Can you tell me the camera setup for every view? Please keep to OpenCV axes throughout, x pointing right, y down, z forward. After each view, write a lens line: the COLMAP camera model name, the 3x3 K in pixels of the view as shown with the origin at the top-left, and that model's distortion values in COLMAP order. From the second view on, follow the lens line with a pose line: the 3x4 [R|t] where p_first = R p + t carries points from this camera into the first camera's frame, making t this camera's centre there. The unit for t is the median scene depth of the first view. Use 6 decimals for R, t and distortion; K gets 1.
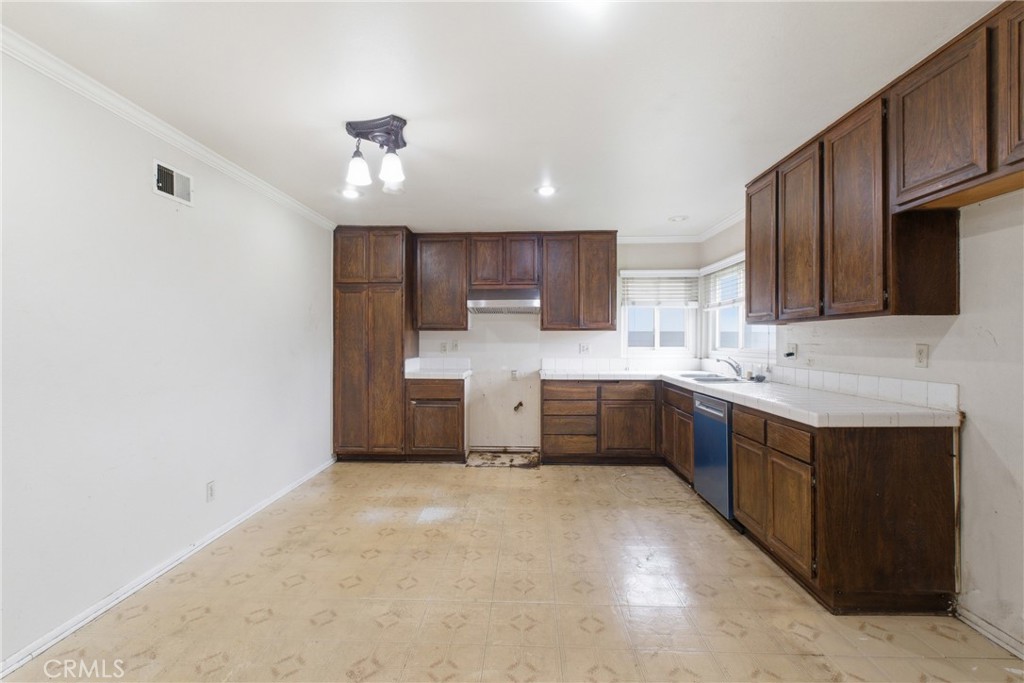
lens RADIAL K [[449.3, 0, 496.8], [0, 449.3, 339.2], [0, 0, 1]] dist [-0.013906, -0.000699]
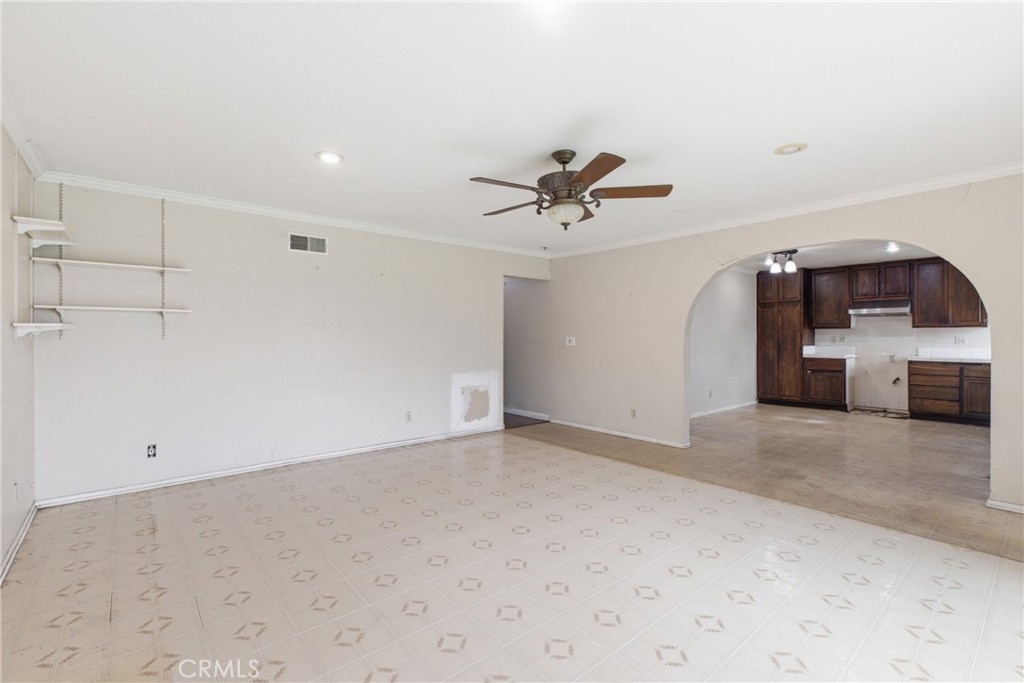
lens RADIAL K [[449.3, 0, 497.1], [0, 449.3, 335.2], [0, 0, 1]] dist [-0.013906, -0.000699]
pose [[0.671472, -0.002324, -0.741027, 0.269710], [0.002303, 0.999997, -0.001050, 0.002846], [0.741027, -0.001002, 0.671475, -0.991237]]
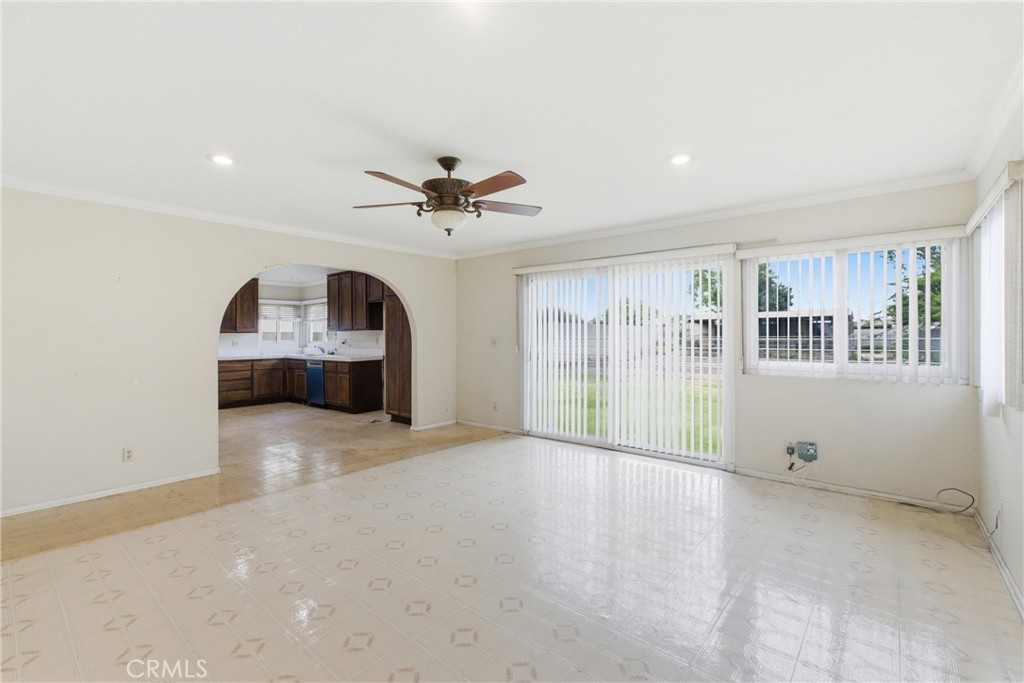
lens RADIAL K [[449.3, 0, 515.7], [0, 449.3, 340.1], [0, 0, 1]] dist [-0.013906, -0.000699]
pose [[0.587167, -0.010278, 0.809401, -0.615555], [0.006039, 0.999947, 0.008317, 0.001770], [-0.809444, 0.000005, 0.587198, -0.953481]]
